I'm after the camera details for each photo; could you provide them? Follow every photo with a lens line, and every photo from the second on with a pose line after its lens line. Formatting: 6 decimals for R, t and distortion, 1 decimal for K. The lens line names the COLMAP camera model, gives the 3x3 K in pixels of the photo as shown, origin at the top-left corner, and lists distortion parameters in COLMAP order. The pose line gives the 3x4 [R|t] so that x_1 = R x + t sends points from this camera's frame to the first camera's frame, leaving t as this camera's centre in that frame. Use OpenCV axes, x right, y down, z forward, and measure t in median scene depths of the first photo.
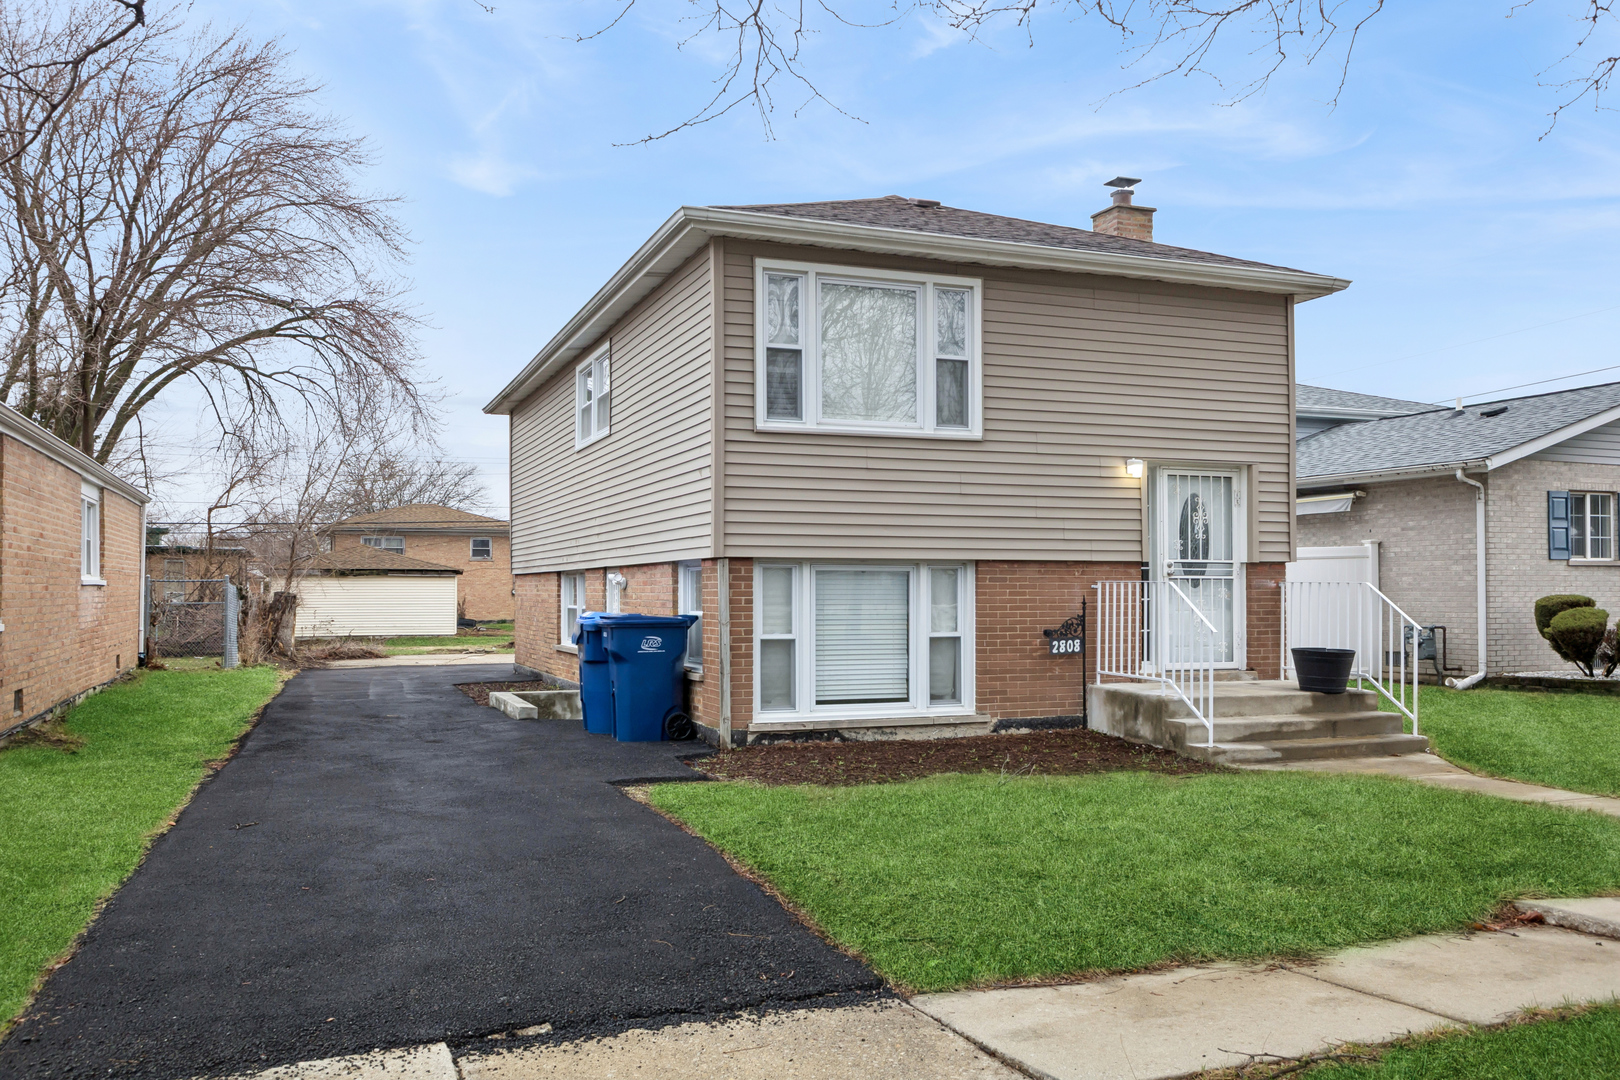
lens RADIAL K [[1388.2, 0, 817.4], [0, 1388.2, 573.0], [0, 0, 1]] dist [0.001234, 0.064426]
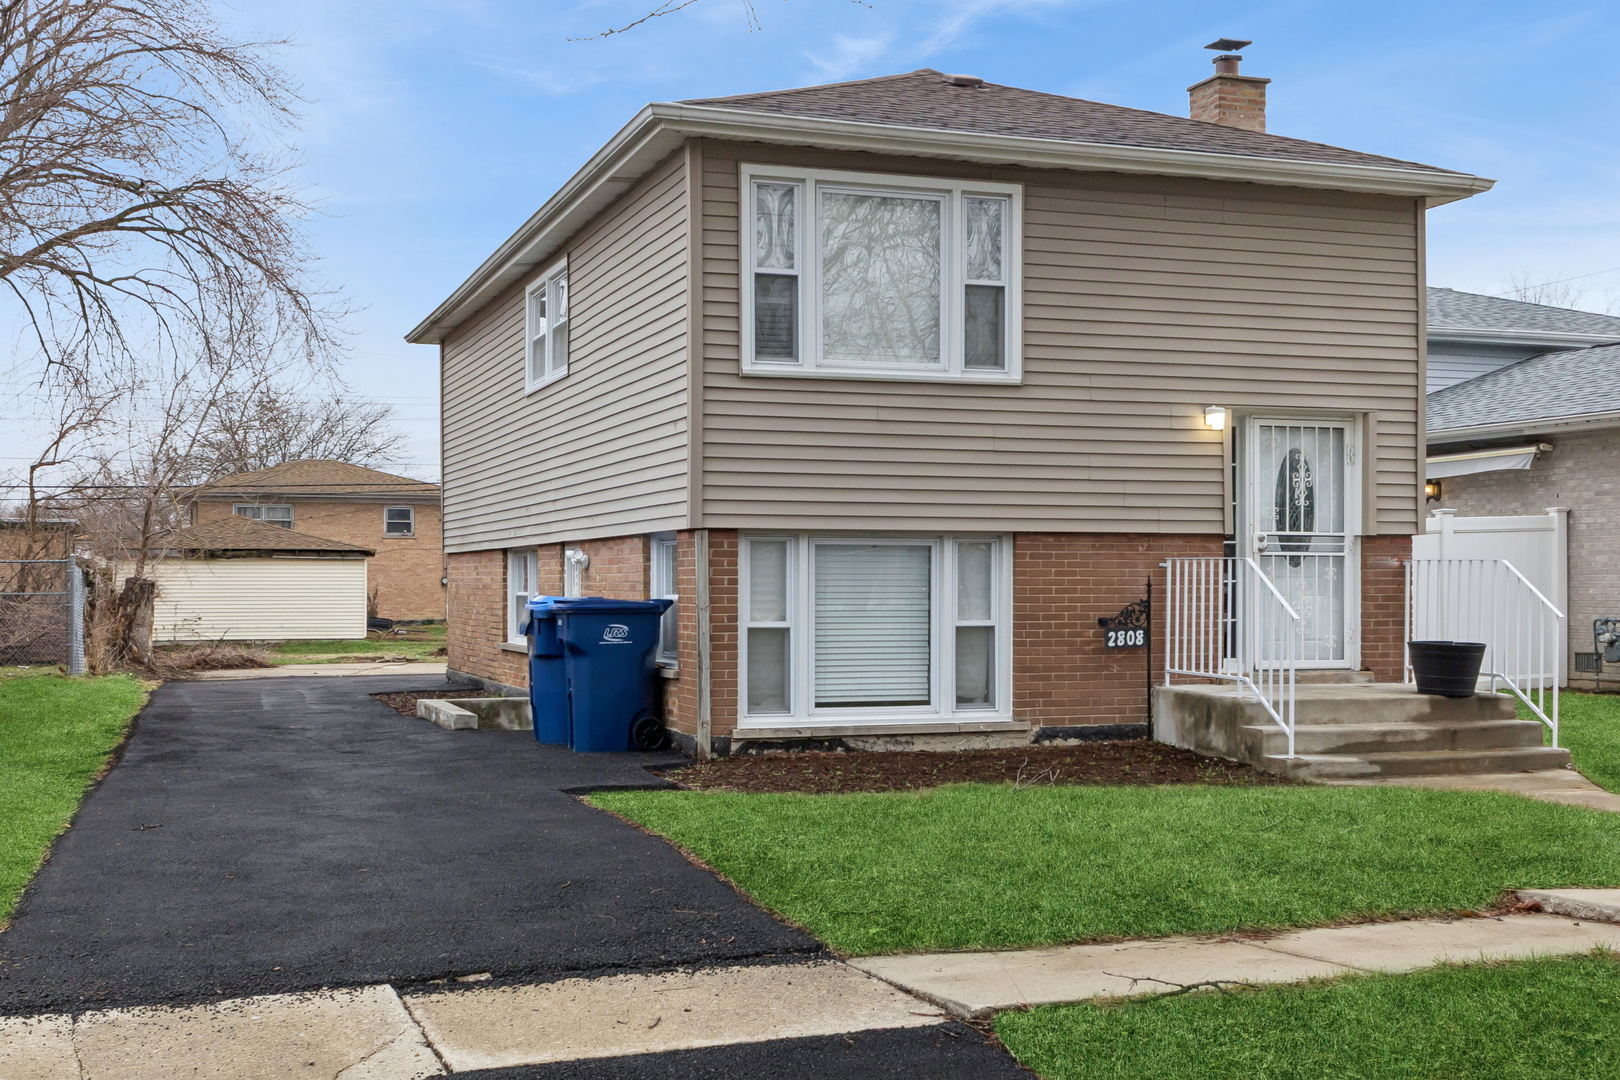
lens RADIAL K [[1955.8, 0, 814.1], [0, 1955.8, 570.3], [0, 0, 1]] dist [0.072633, 0.000000]
pose [[0.999588, 0.000835, -0.028680, 0.028755], [-0.000634, 0.999975, 0.007028, 0.004961], [0.028685, -0.007007, 0.999564, -0.143938]]
